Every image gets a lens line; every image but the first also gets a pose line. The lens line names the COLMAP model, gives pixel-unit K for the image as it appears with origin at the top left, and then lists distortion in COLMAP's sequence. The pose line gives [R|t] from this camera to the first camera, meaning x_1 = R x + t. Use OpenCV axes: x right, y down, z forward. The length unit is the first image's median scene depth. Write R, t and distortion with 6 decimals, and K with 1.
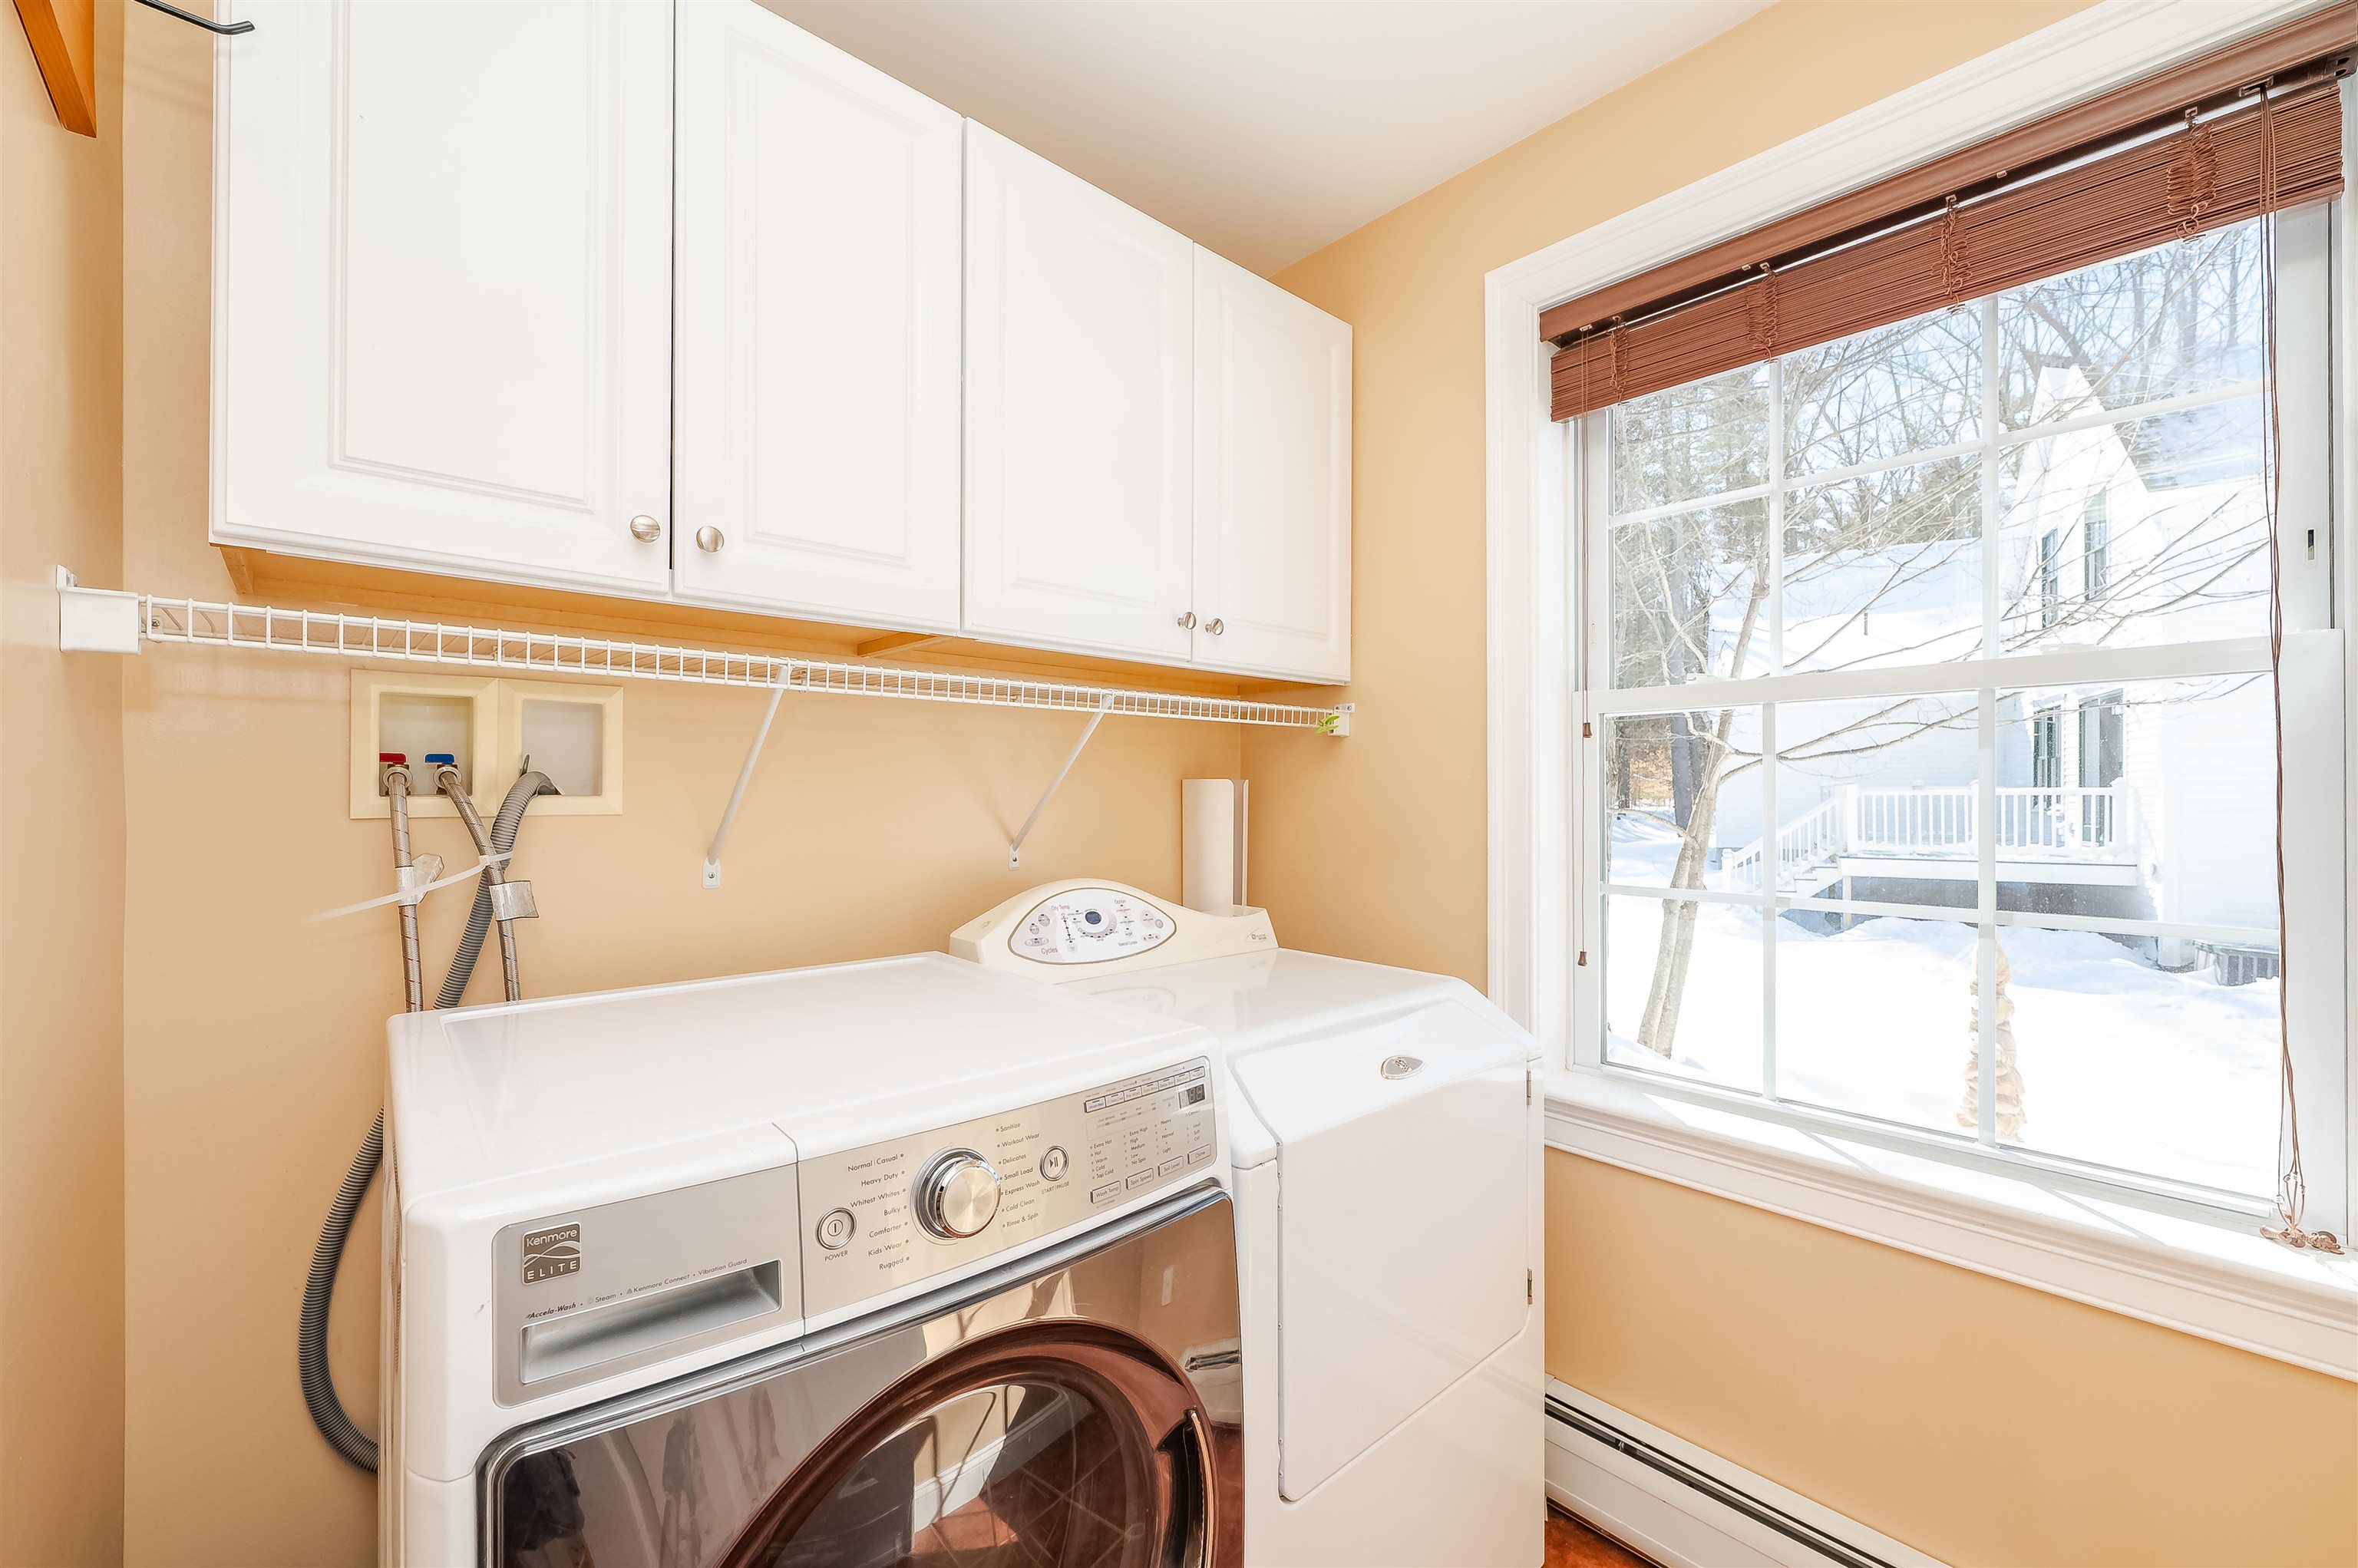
lens RADIAL K [[956.2, 0, 1167.5], [0, 956.2, 795.3], [0, 0, 1]] dist [-0.008799, -0.000001]
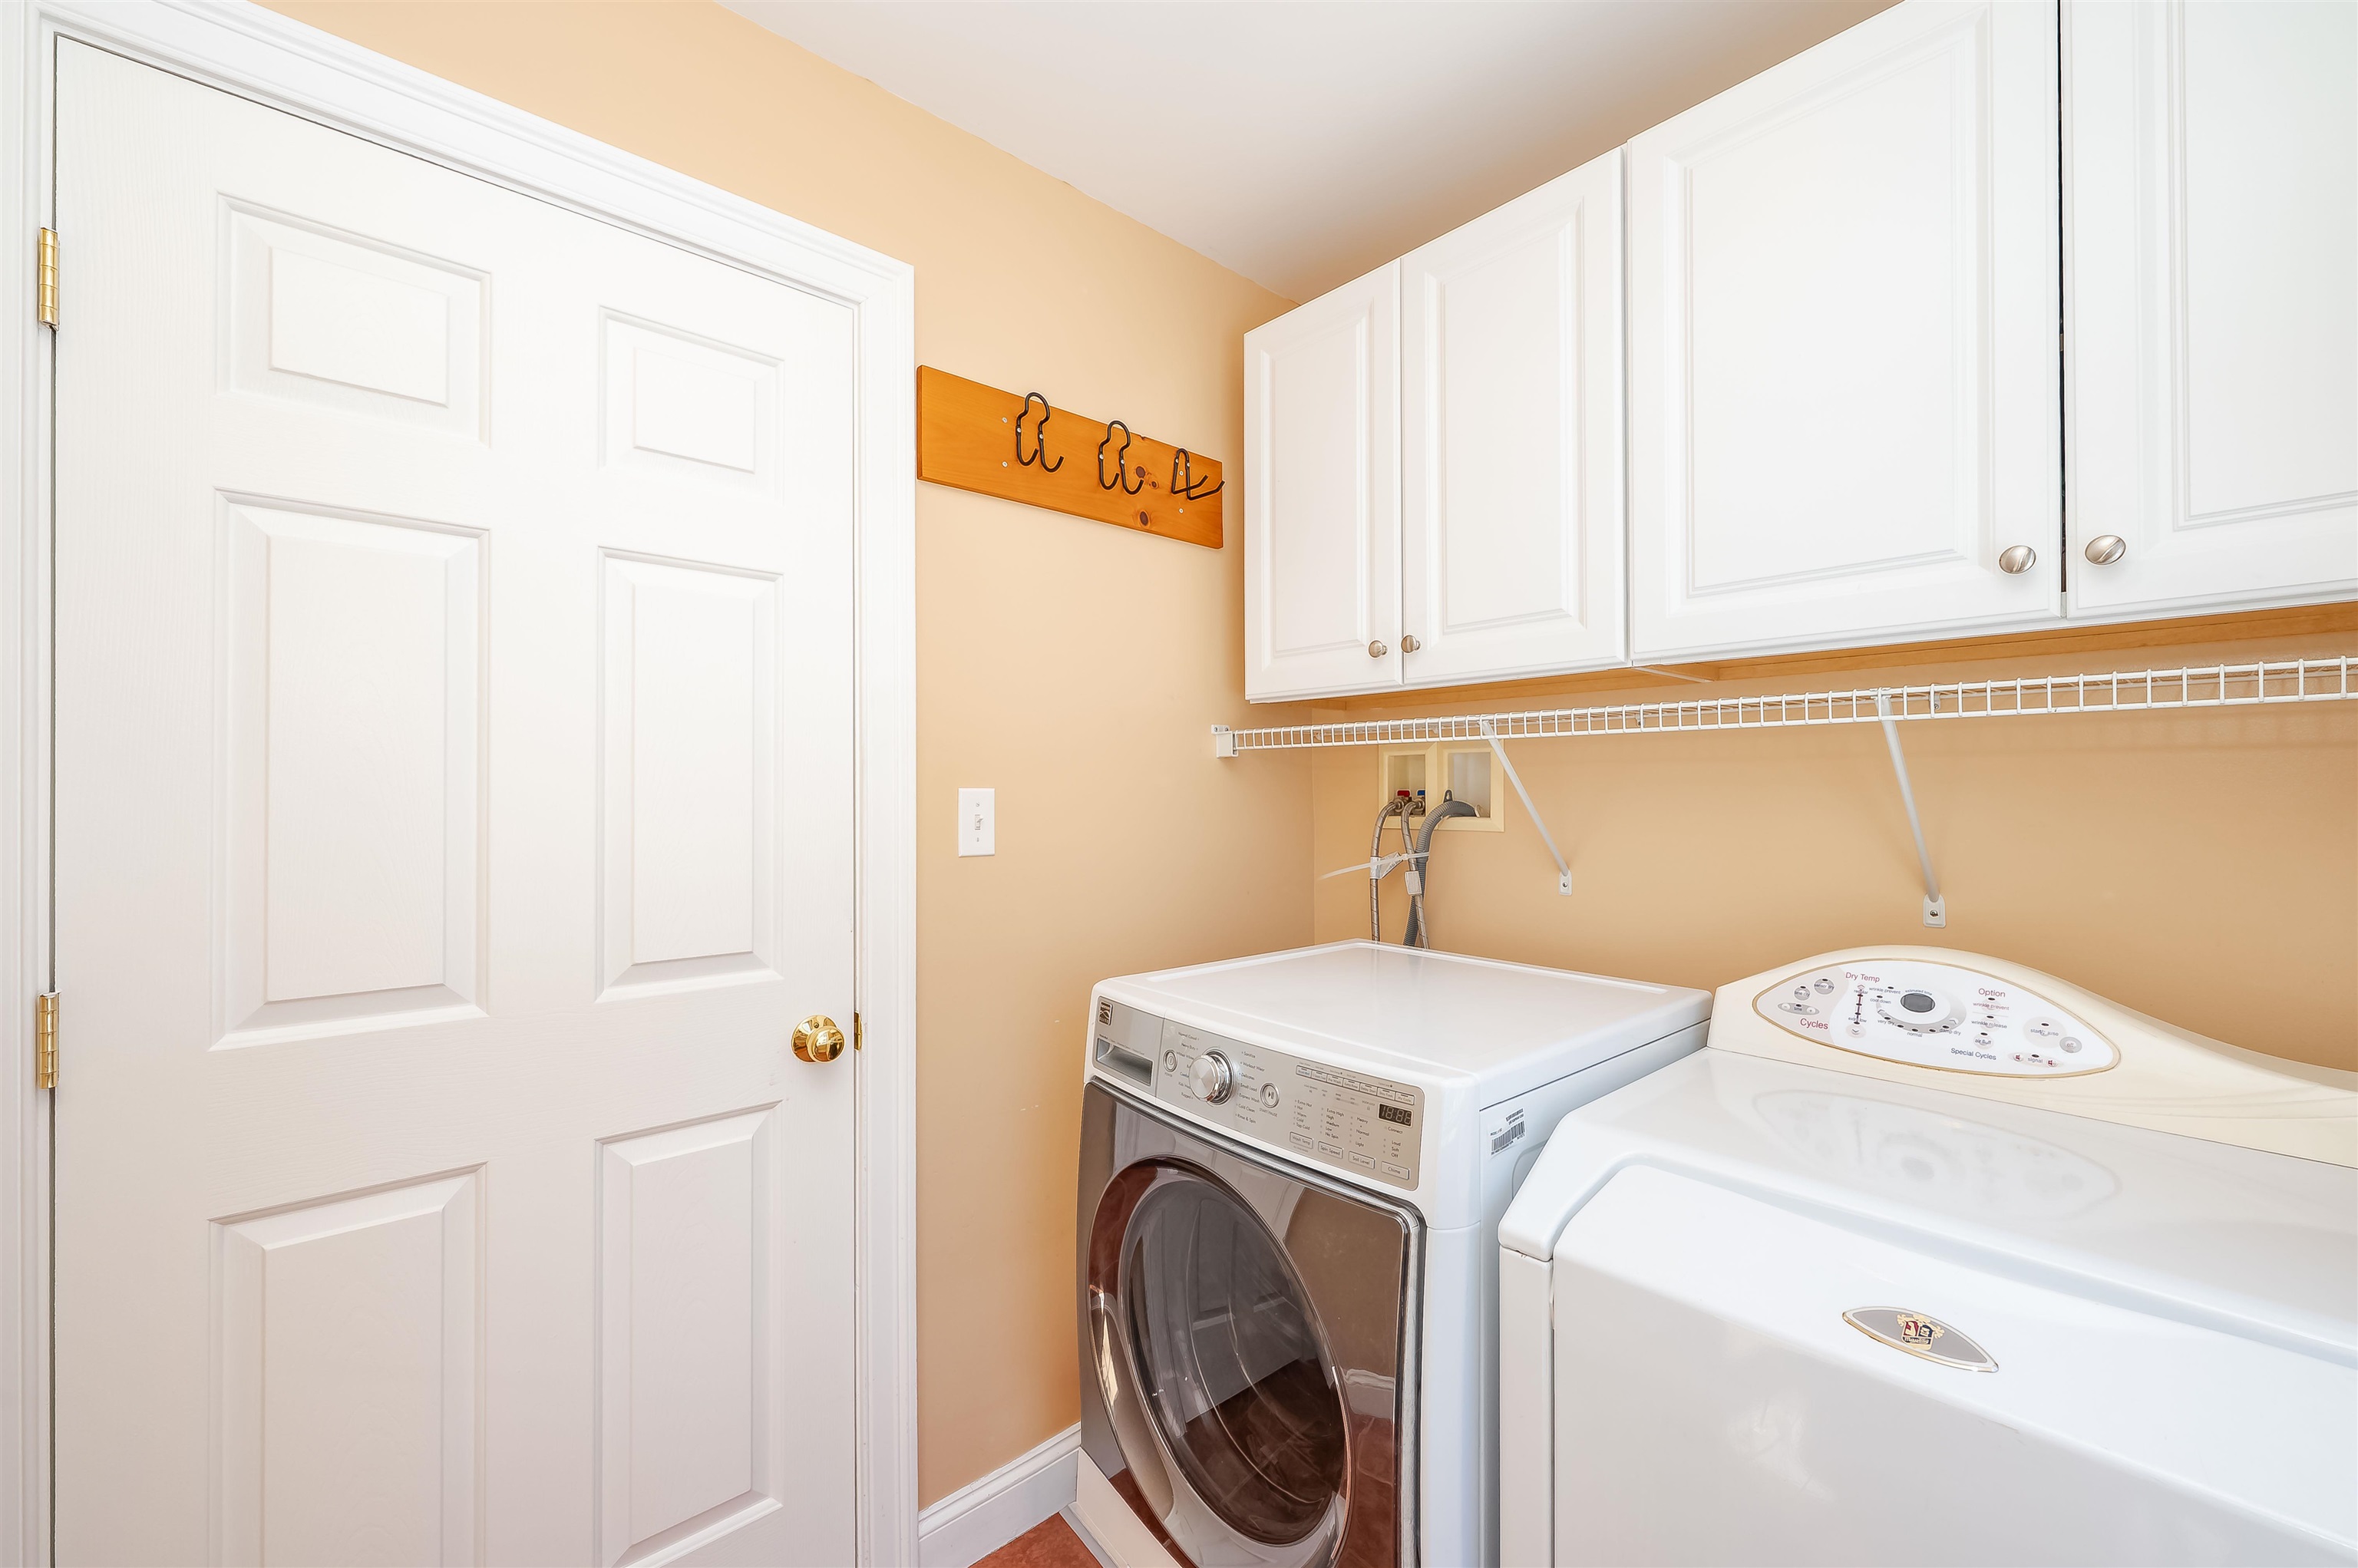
lens RADIAL K [[956.2, 0, 1163.5], [0, 956.2, 794.6], [0, 0, 1]] dist [-0.008799, -0.000001]
pose [[-0.037680, 0.004058, -0.999282, 0.833325], [-0.000224, 0.999992, 0.004070, -0.039685], [0.999290, 0.000377, -0.037679, 0.581593]]
